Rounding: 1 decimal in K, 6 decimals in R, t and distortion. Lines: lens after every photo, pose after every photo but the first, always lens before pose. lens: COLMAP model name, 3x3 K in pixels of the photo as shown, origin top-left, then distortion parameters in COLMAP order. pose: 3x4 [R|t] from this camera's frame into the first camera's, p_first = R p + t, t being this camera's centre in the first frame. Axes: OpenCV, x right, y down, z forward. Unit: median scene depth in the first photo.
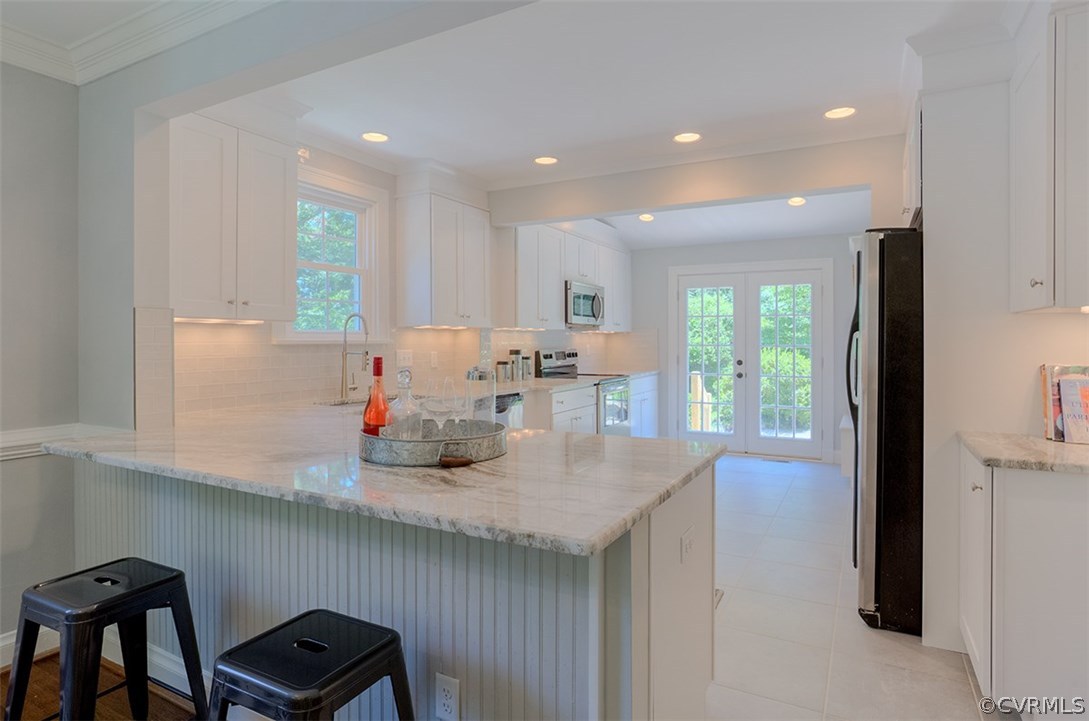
lens RADIAL K [[593.3, 0, 544.5], [0, 593.3, 360.5], [0, 0, 1]] dist [0.003234, 0.000905]
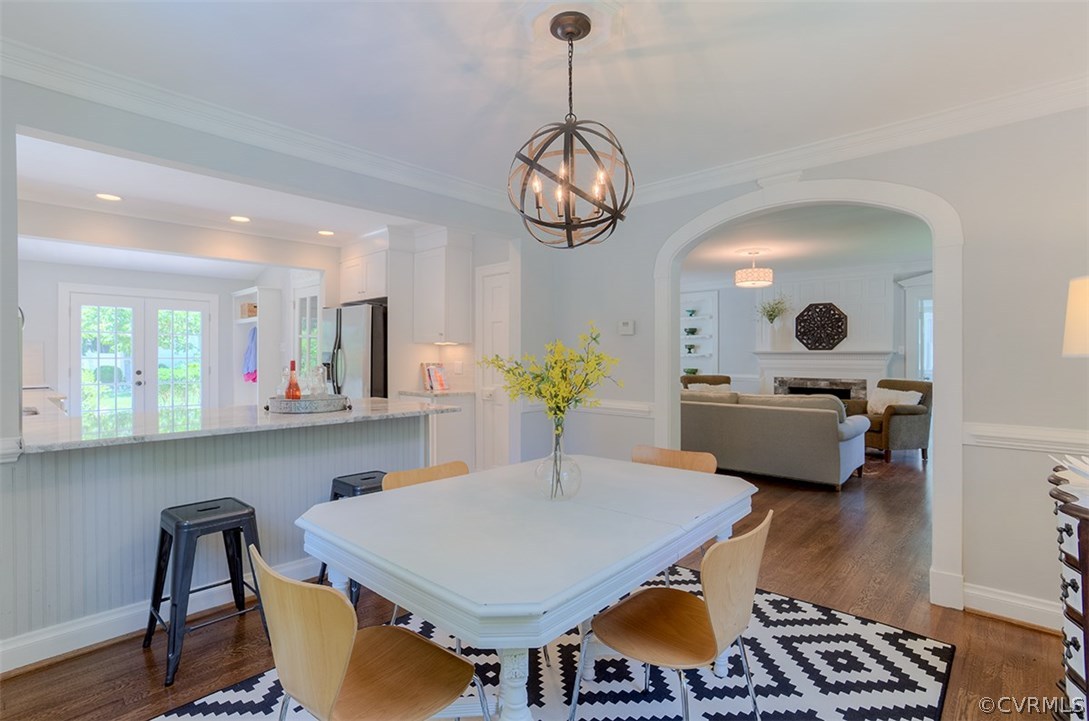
lens RADIAL K [[533.5, 0, 544.5], [0, 533.5, 360.5], [0, 0, 1]] dist [-0.052547, 0.026649]
pose [[0.241499, -0.007220, 0.970374, -0.521518], [0.032224, 0.999480, -0.000584, 0.006686], [-0.969866, 0.031411, 0.241606, -0.035758]]
